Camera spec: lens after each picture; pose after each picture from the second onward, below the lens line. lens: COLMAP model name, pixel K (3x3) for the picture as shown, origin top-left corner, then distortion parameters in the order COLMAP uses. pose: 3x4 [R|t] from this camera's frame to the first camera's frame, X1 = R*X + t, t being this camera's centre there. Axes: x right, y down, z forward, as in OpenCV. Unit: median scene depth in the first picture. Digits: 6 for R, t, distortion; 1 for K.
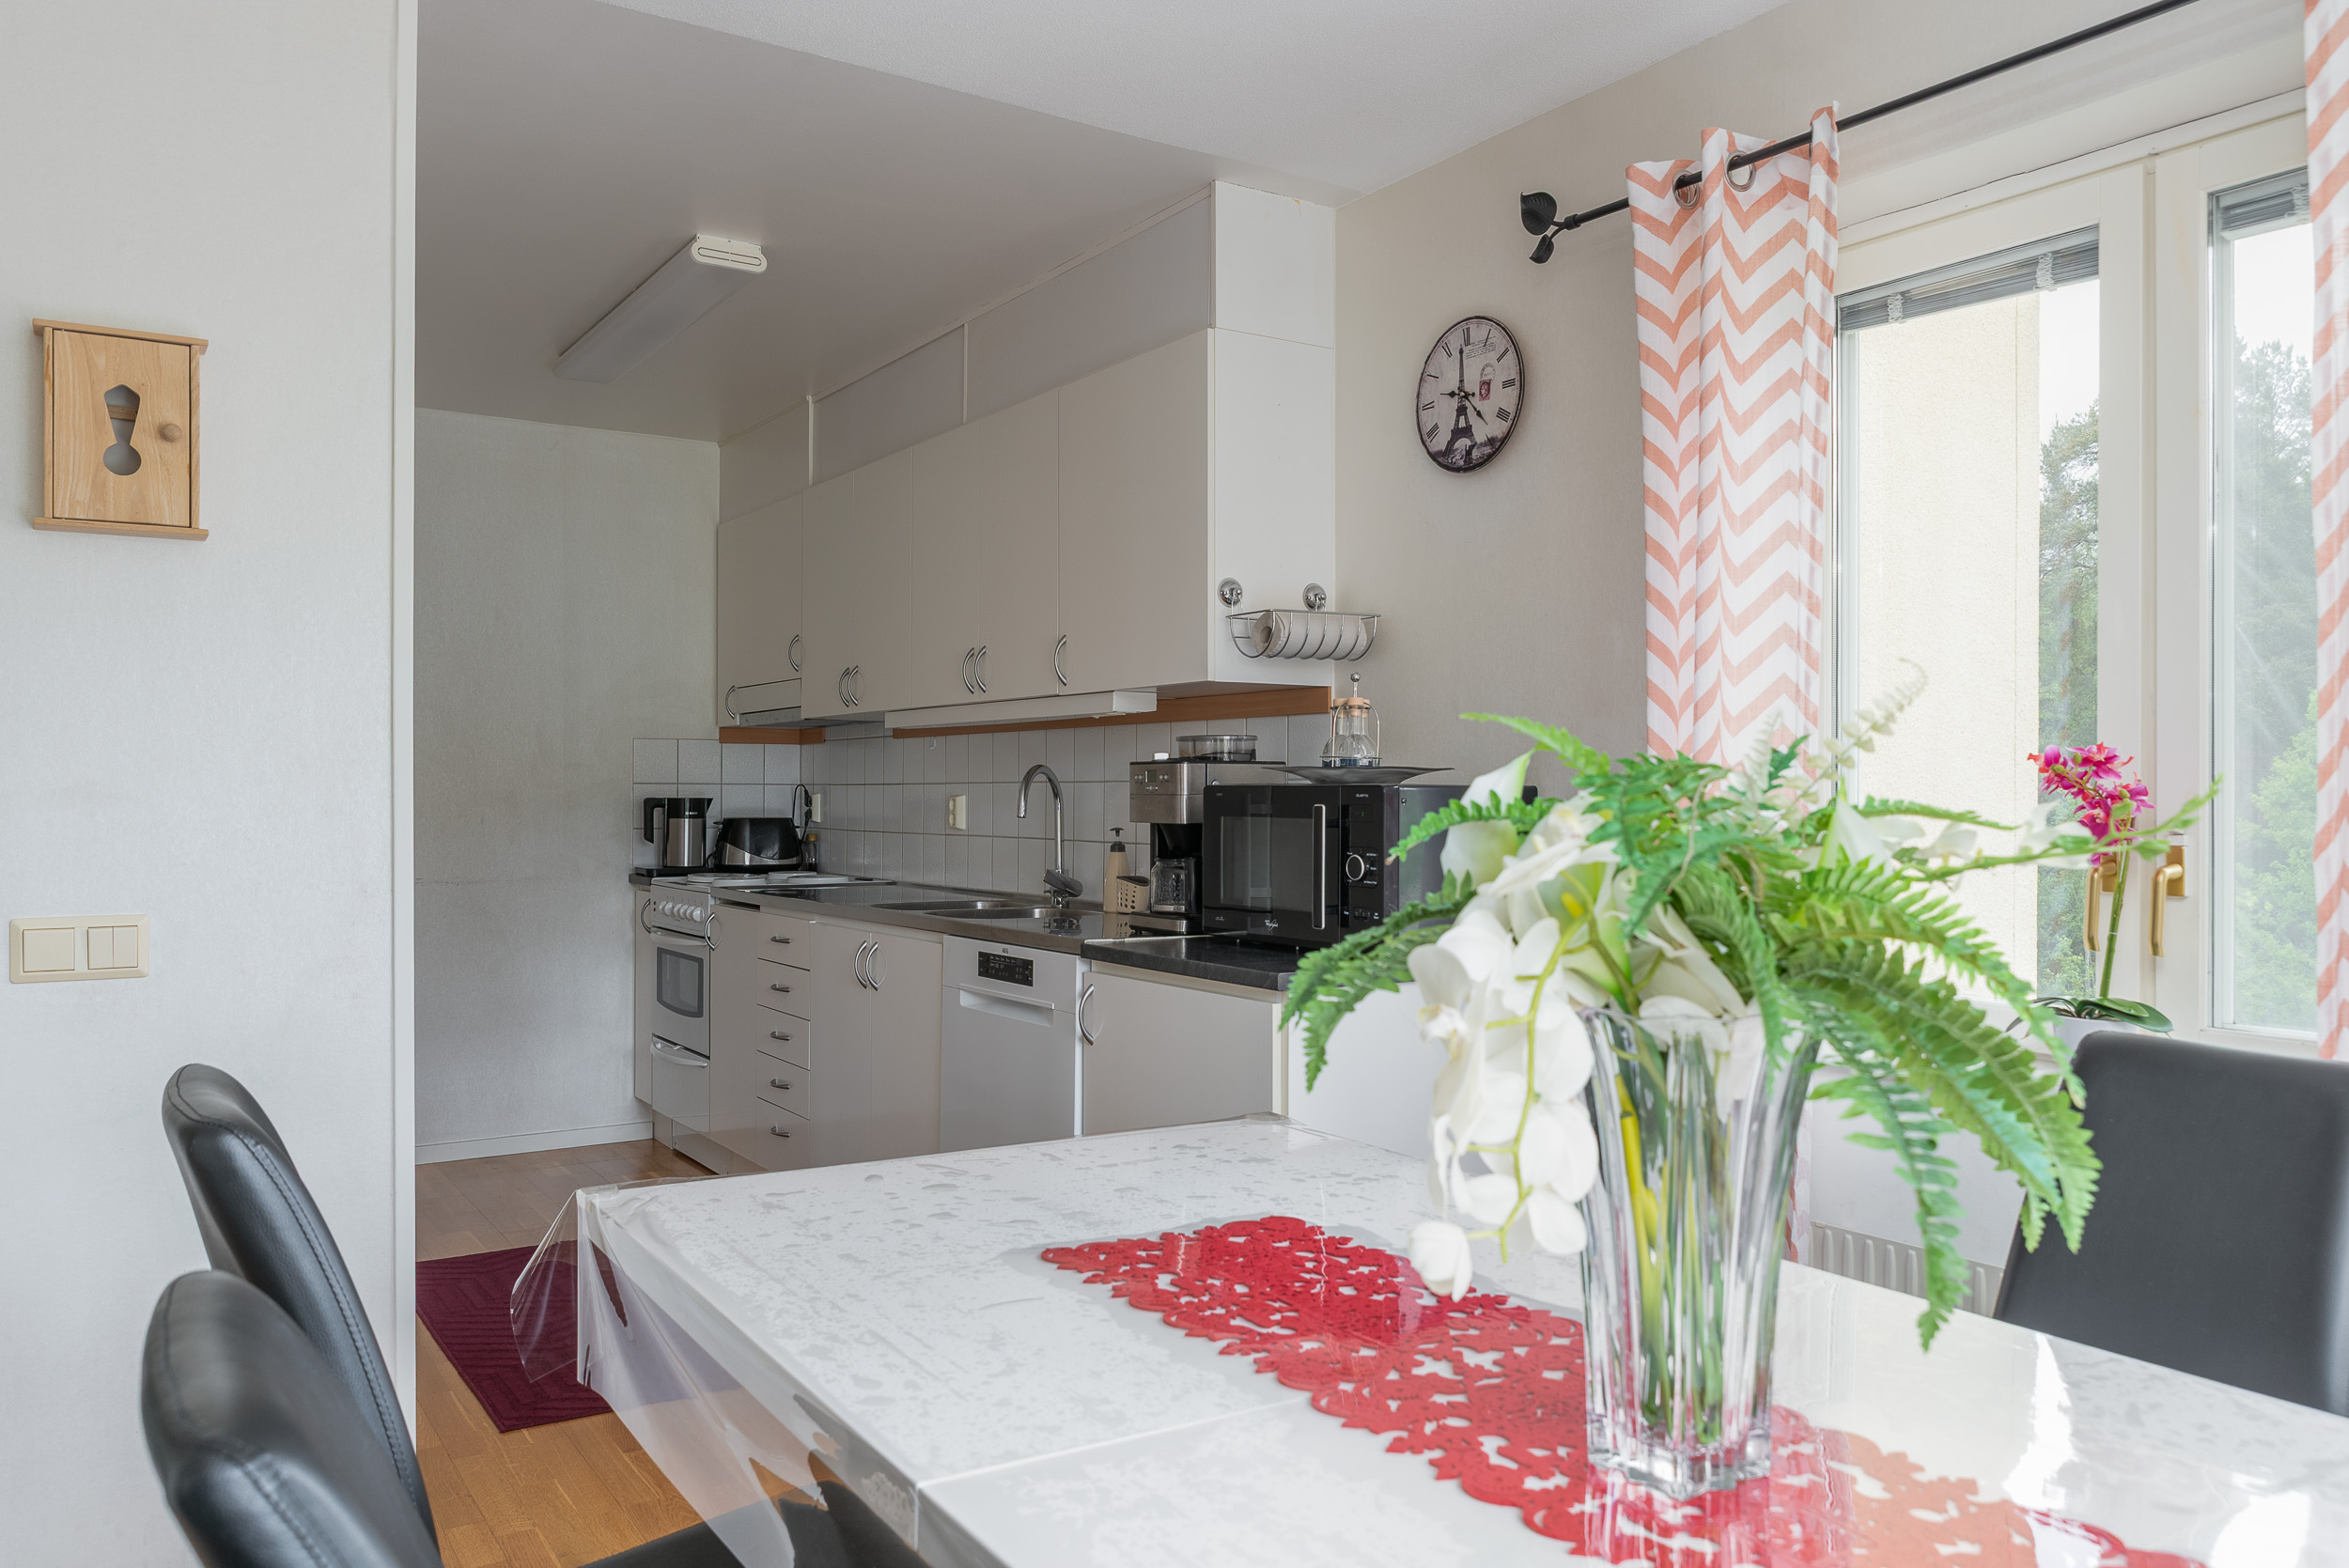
lens RADIAL K [[1691.4, 0, 1160.9], [0, 1691.4, 788.0], [0, 0, 1]] dist [-0.005814, 0.010889]
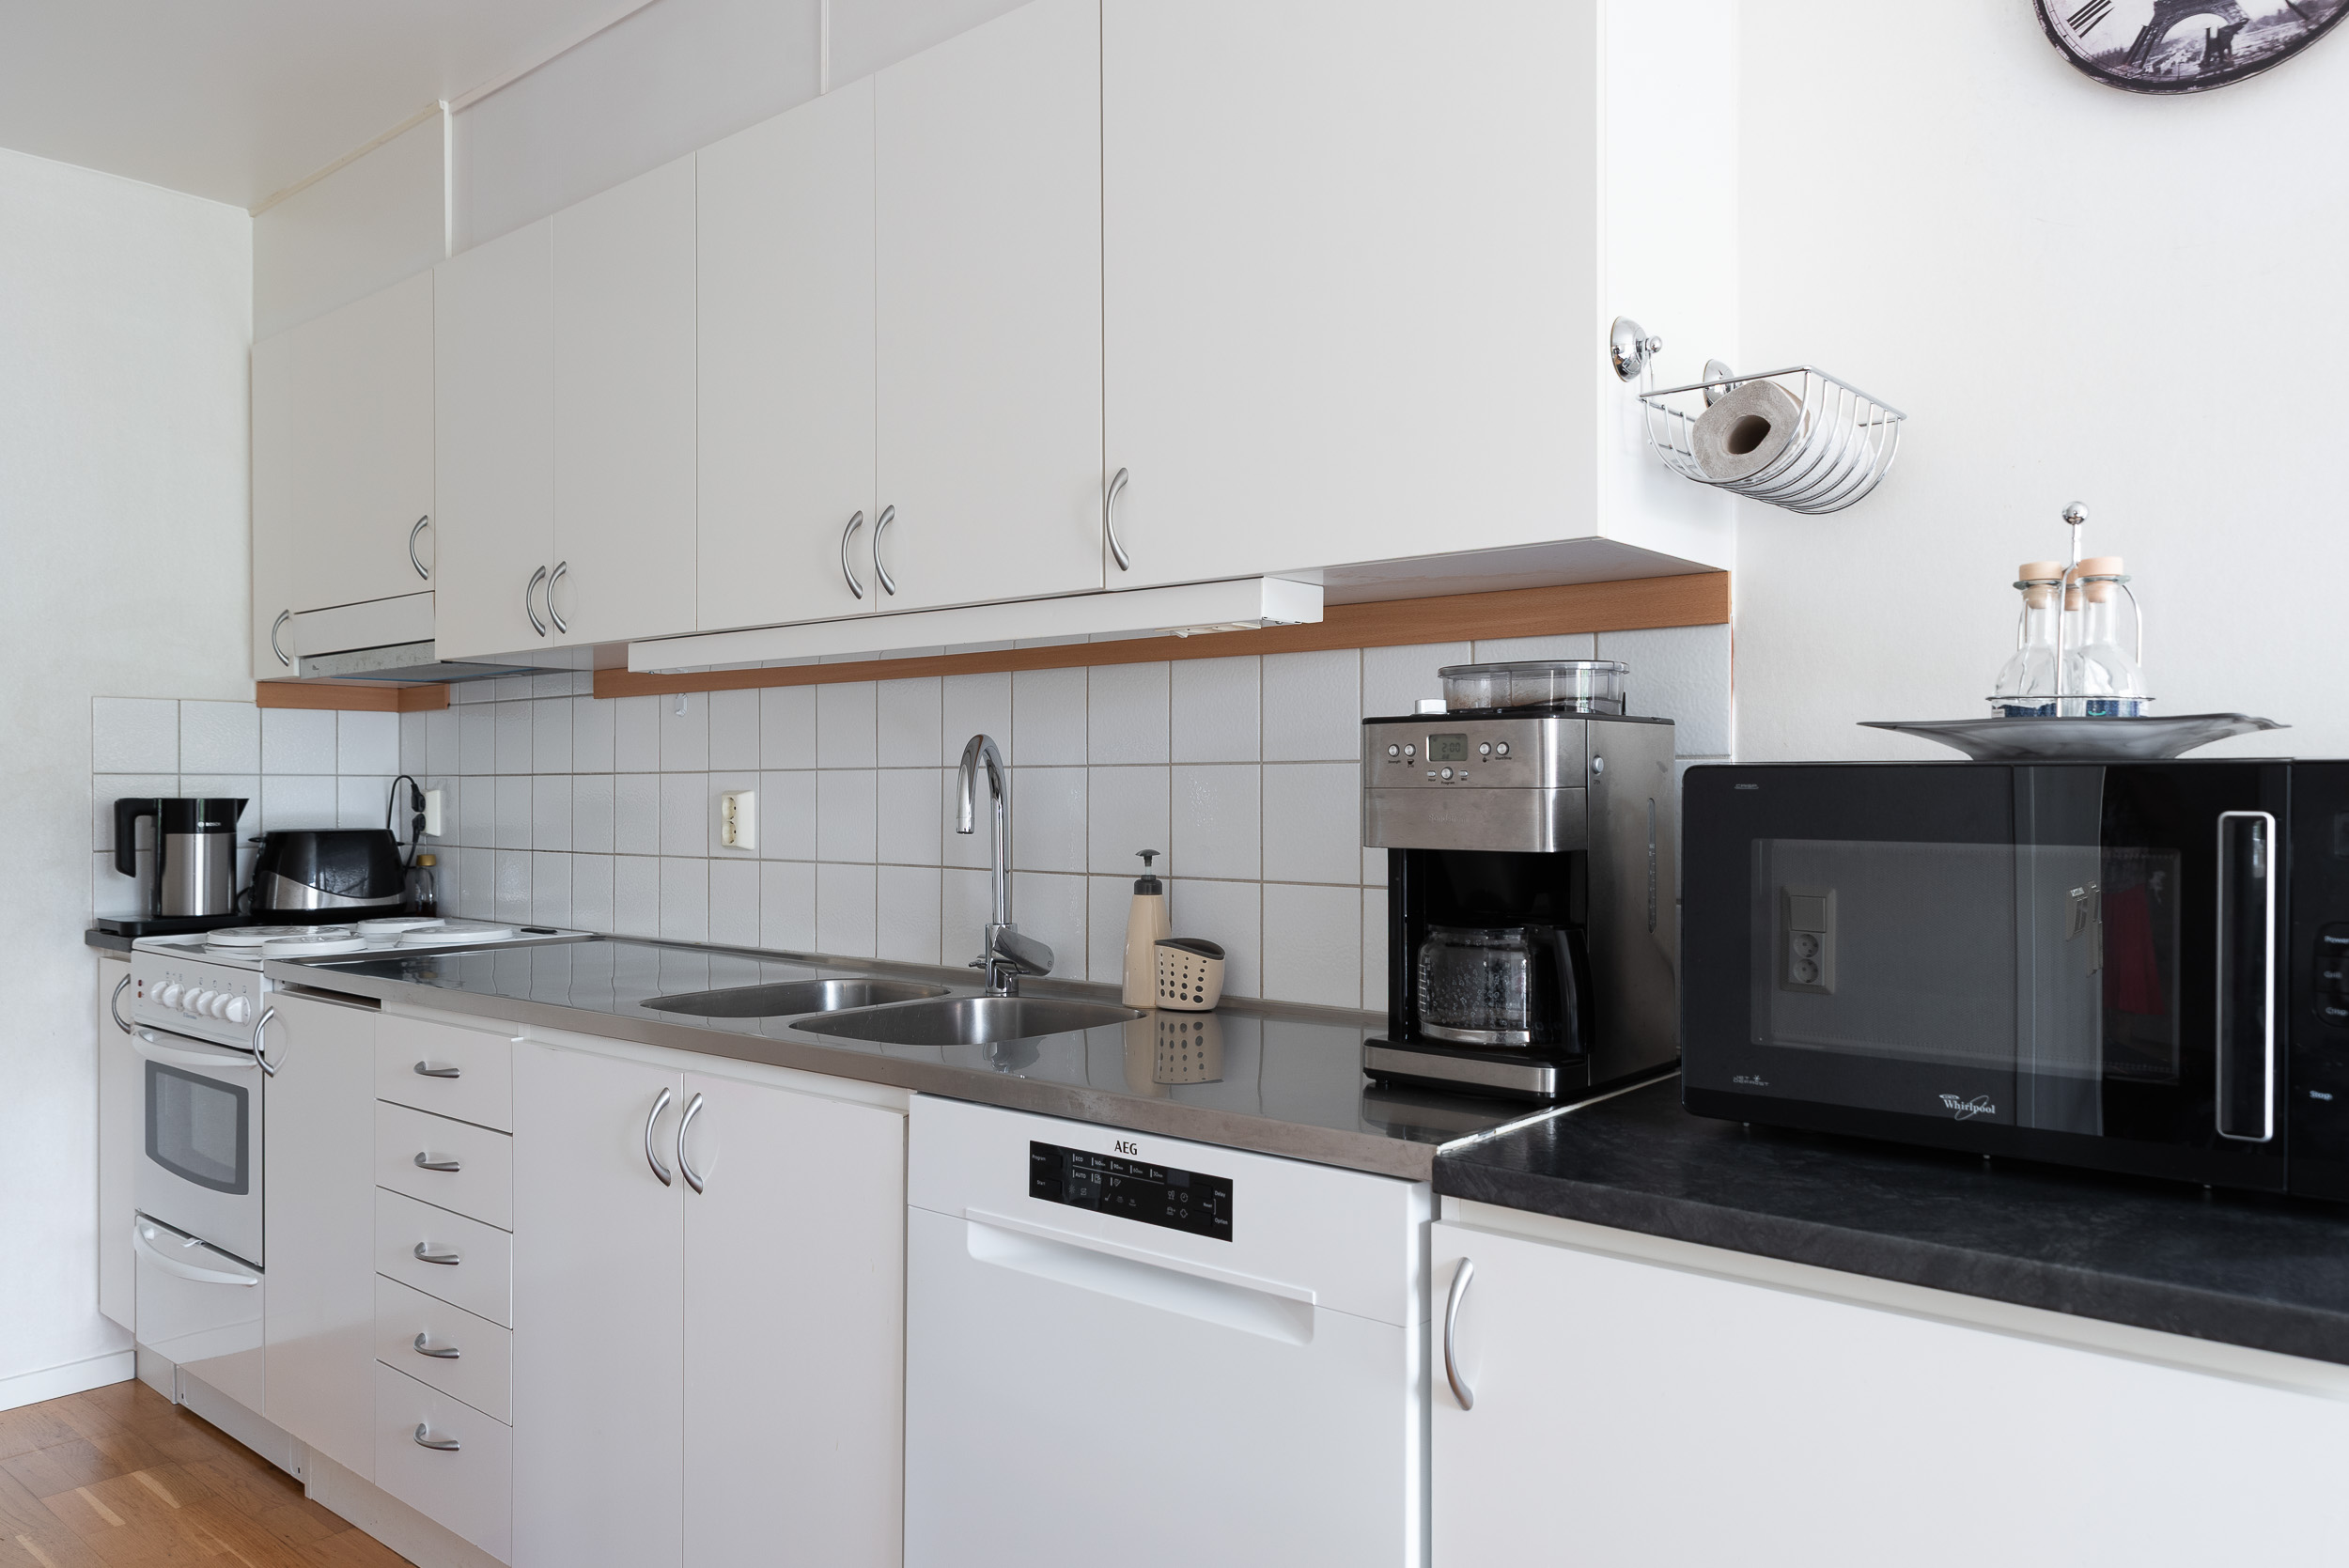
lens RADIAL K [[1620.2, 0, 1175.1], [0, 1620.2, 790.9], [0, 0, 1]] dist [0.011022, -0.005784]
pose [[0.955785, -0.006559, 0.293993, -0.133876], [0.004624, 0.999963, 0.007275, 0.000675], [-0.294030, -0.005594, 0.955780, 0.394718]]
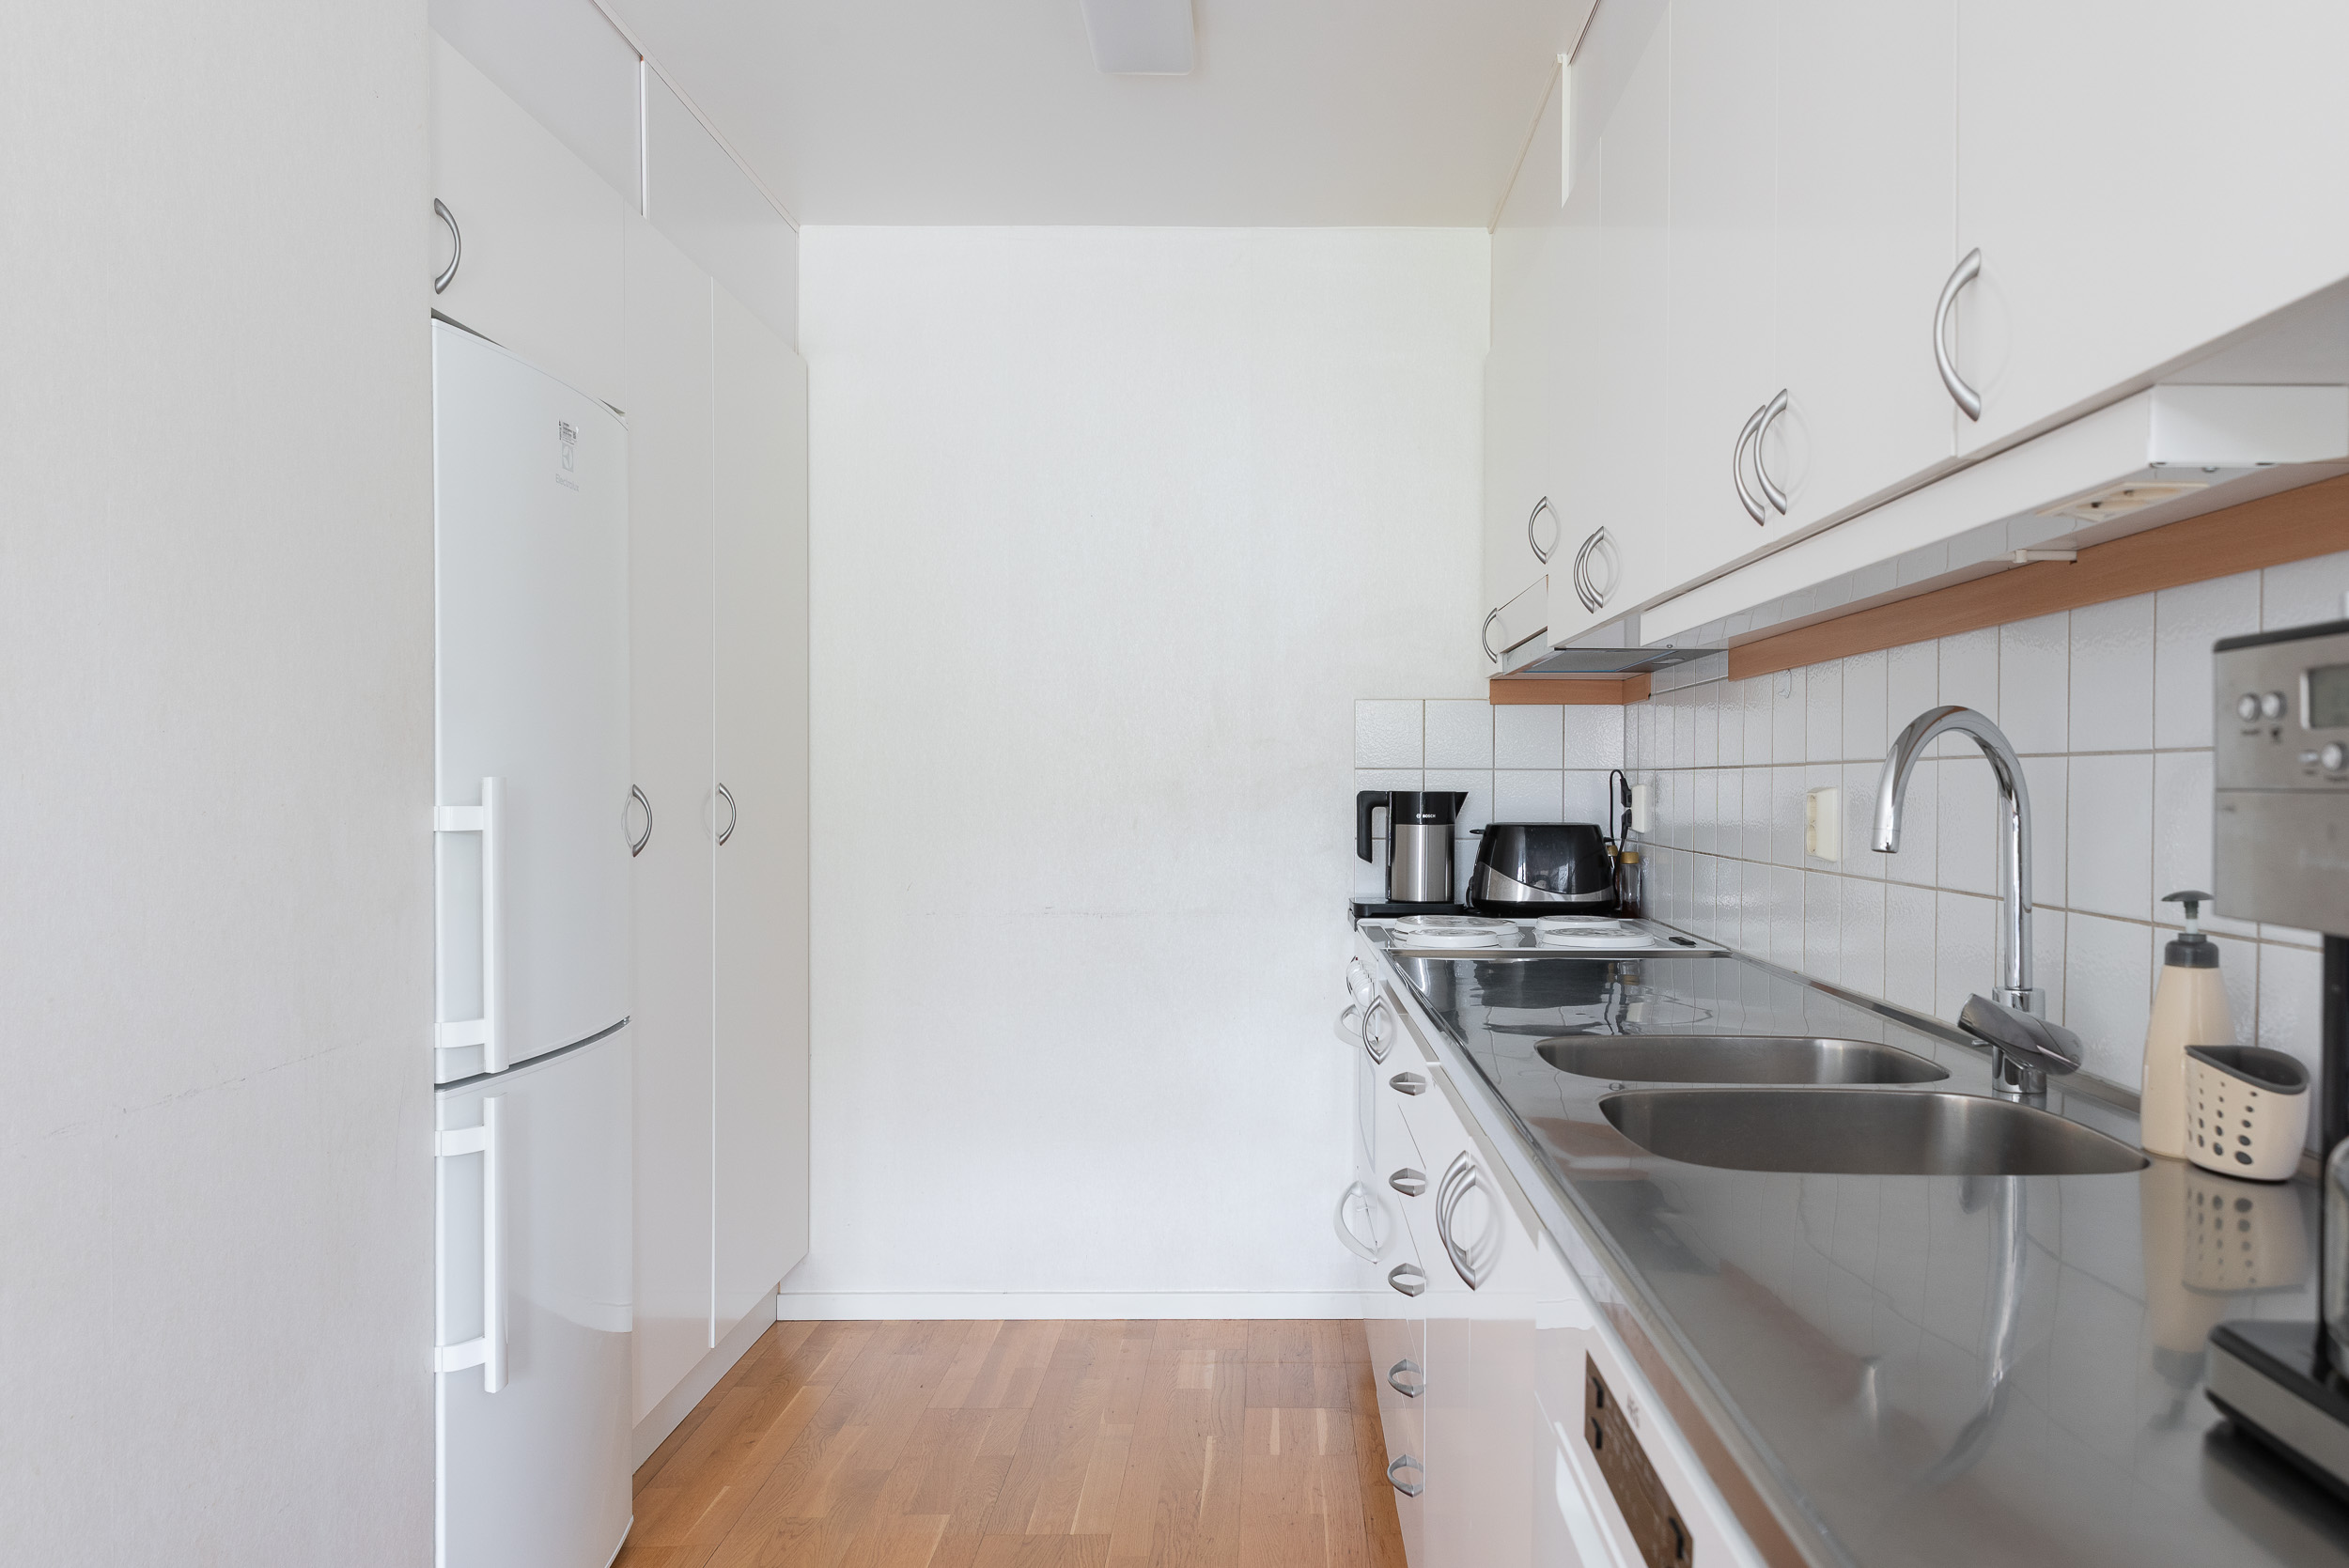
lens RADIAL K [[1620.2, 0, 1277.6], [0, 1620.2, 793.1], [0, 0, 1]] dist [0.011022, -0.005784]
pose [[0.843525, 0.001387, -0.537088, -0.004767], [0.003562, 0.999960, 0.008177, 0.001349], [0.537078, -0.008811, 0.843487, 0.508436]]
